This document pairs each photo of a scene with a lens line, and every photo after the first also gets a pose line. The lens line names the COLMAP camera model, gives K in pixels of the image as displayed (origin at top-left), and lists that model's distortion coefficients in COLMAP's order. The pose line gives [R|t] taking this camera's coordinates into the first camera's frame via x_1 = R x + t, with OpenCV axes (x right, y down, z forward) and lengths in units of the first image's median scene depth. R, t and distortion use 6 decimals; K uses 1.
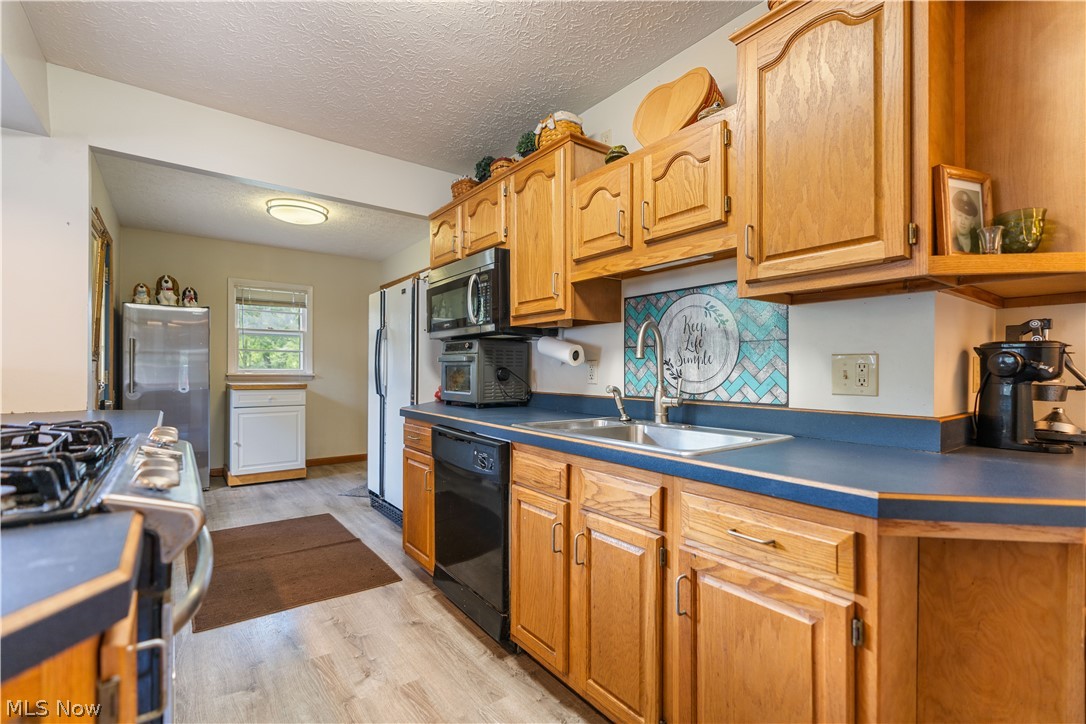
lens RADIAL K [[483.7, 0, 546.1], [0, 483.7, 370.1], [0, 0, 1]] dist [-0.009938, -0.000134]
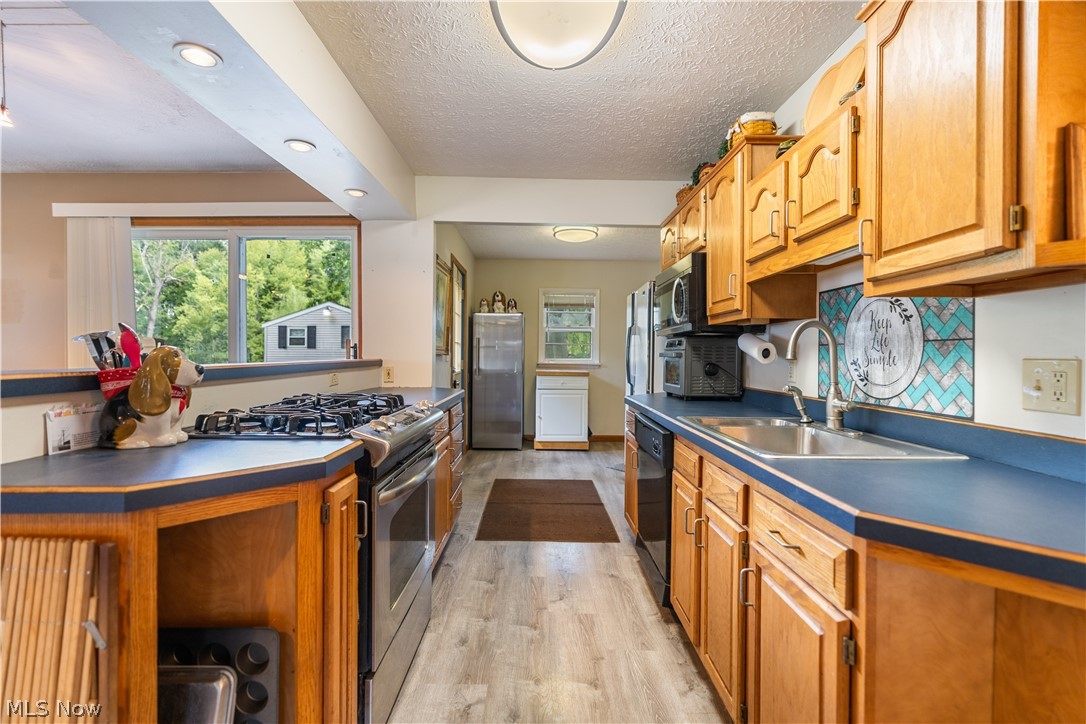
lens RADIAL K [[483.7, 0, 547.9], [0, 483.7, 357.9], [0, 0, 1]] dist [-0.009938, -0.000134]
pose [[0.803699, 0.008157, -0.594981, 0.381510], [-0.007722, 0.999965, 0.003278, -0.026691], [0.594987, 0.001960, 0.803733, -0.081198]]
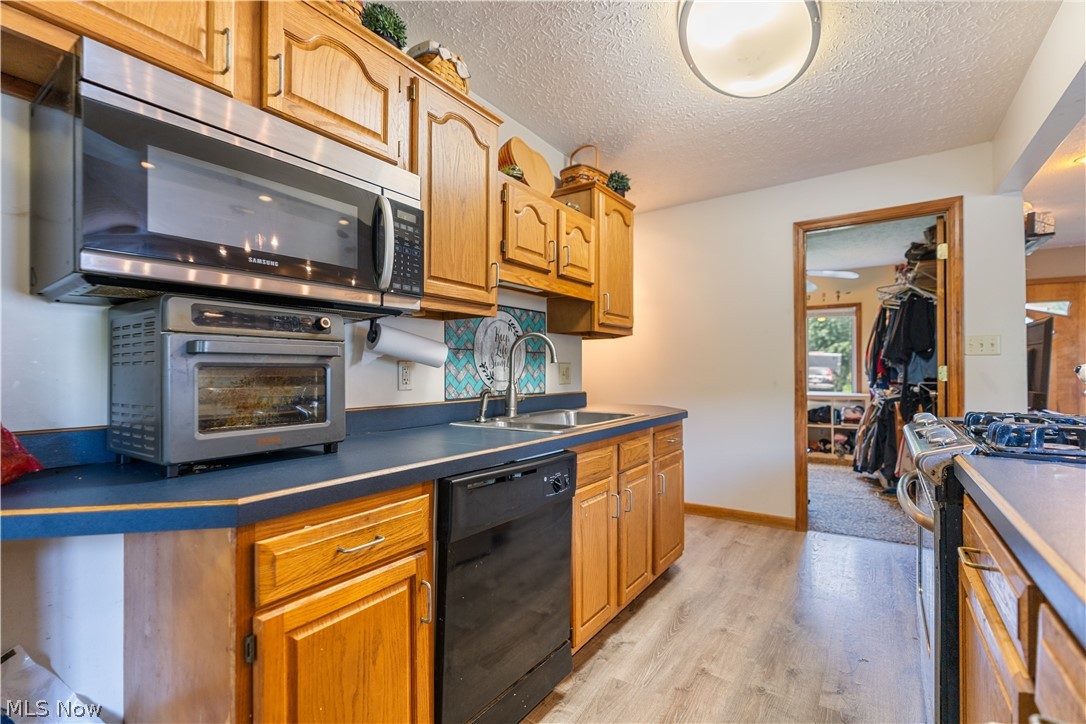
lens RADIAL K [[483.7, 0, 542.1], [0, 483.7, 367.2], [0, 0, 1]] dist [-0.009938, -0.000134]
pose [[-0.294845, 0.003980, 0.955537, -1.021287], [0.004189, 0.999987, -0.002872, -0.009204], [-0.955536, 0.003156, -0.294858, 1.413459]]
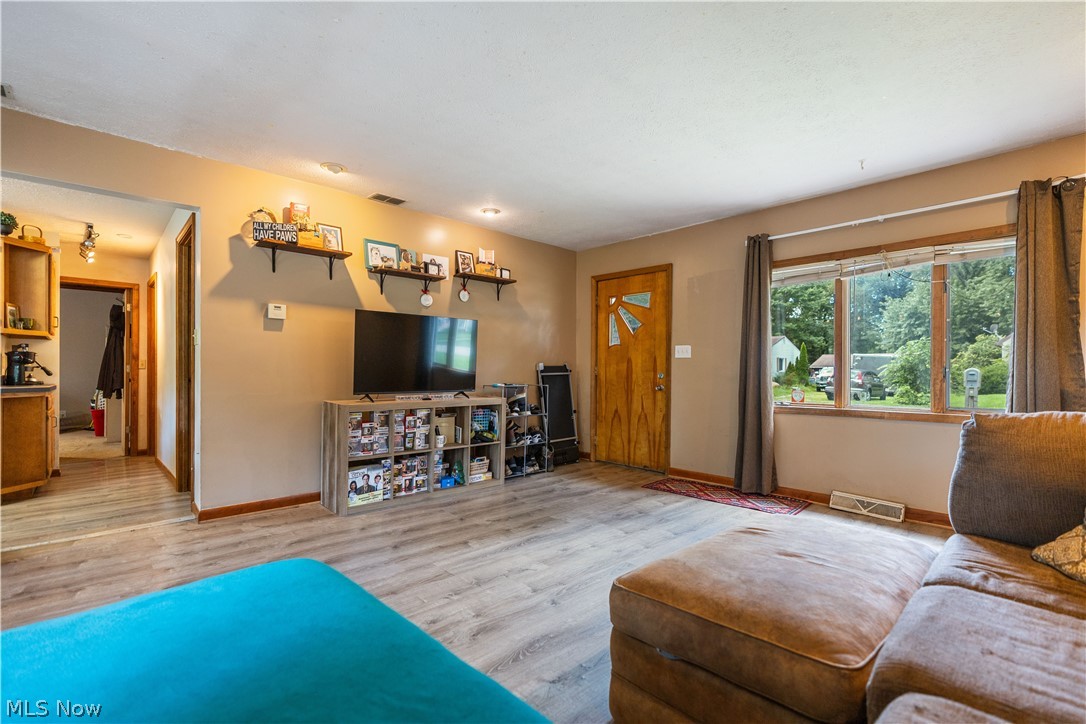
lens RADIAL K [[483.7, 0, 540.6], [0, 483.7, 373.3], [0, 0, 1]] dist [-0.009938, -0.000134]
pose [[-0.116907, -0.004700, 0.993132, -2.031628], [0.000693, 0.999988, 0.004814, 0.056889], [-0.993143, 0.001251, -0.116903, -1.625698]]
